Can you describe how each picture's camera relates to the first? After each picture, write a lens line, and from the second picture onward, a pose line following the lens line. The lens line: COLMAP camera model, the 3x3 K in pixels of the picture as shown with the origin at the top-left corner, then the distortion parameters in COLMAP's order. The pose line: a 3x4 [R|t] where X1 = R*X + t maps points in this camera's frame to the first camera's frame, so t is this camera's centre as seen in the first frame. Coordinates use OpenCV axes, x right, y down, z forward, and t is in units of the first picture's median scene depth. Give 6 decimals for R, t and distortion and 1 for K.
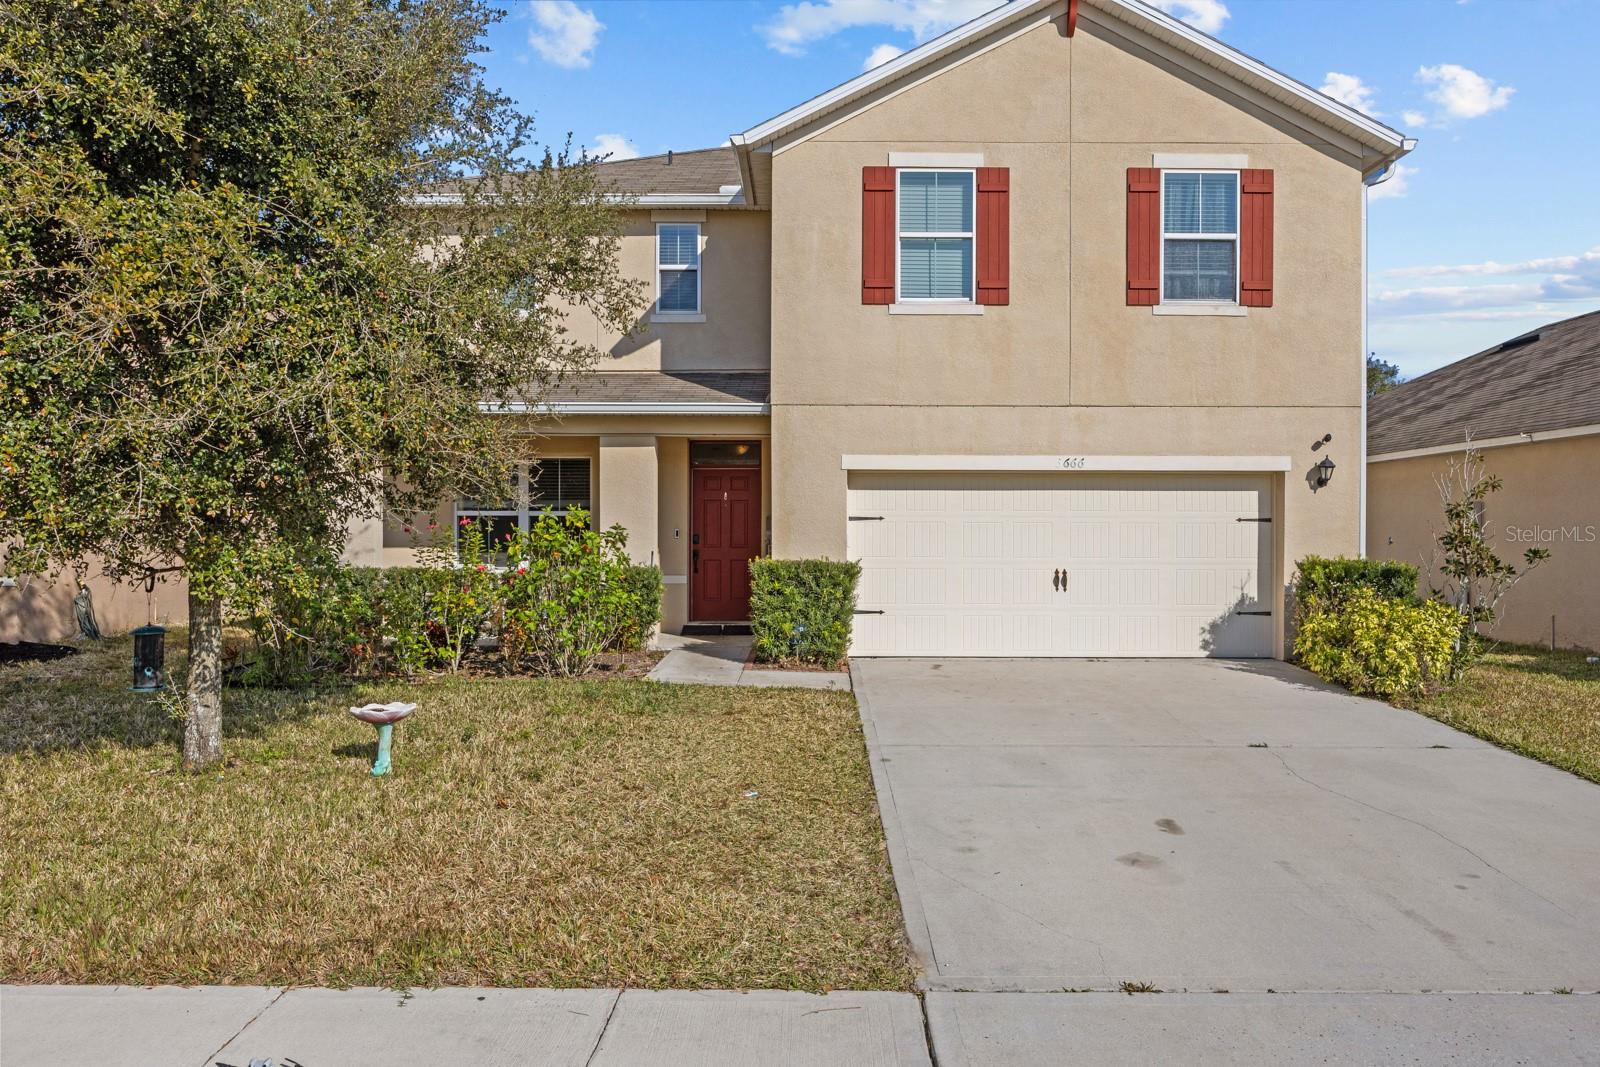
lens RADIAL K [[1074.6, 0, 801.3], [0, 1074.6, 537.9], [0, 0, 1]] dist [0.004009, -0.002931]
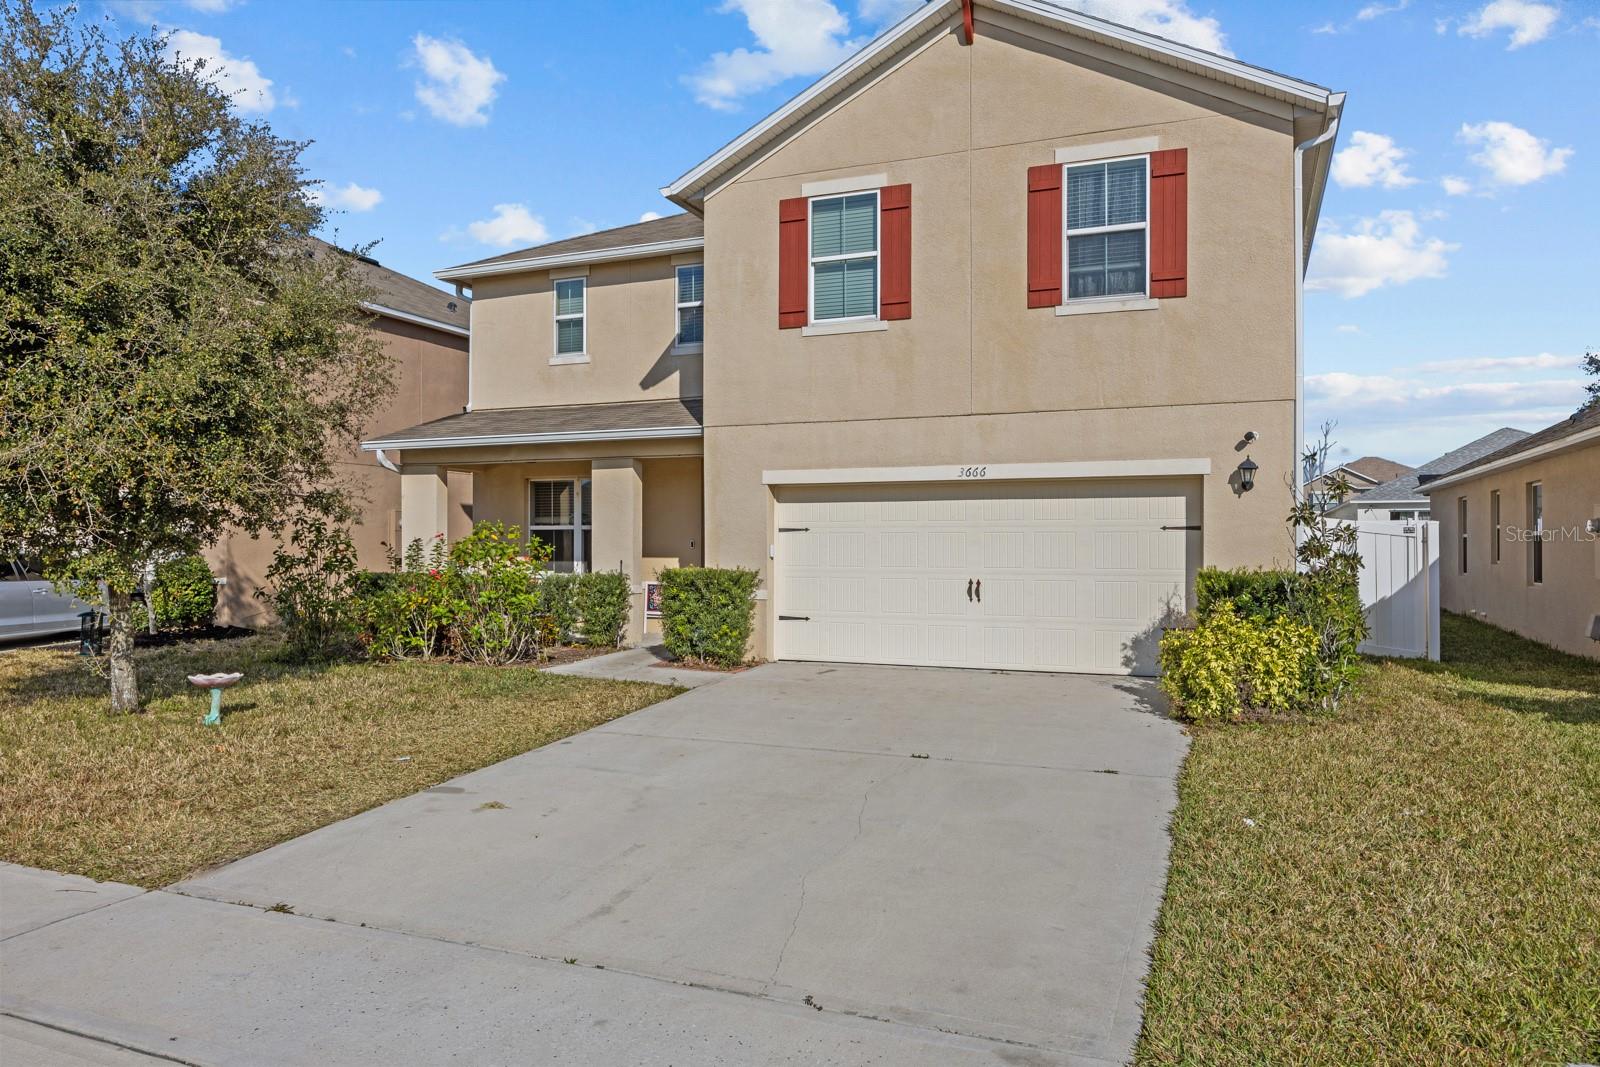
lens RADIAL K [[1074.6, 0, 794.1], [0, 1074.6, 536.4], [0, 0, 1]] dist [0.004009, -0.002931]
pose [[0.923328, -0.006200, -0.383963, 0.478359], [0.002529, 0.999946, -0.010065, -0.000971], [0.384005, 0.008322, 0.923294, 0.022443]]
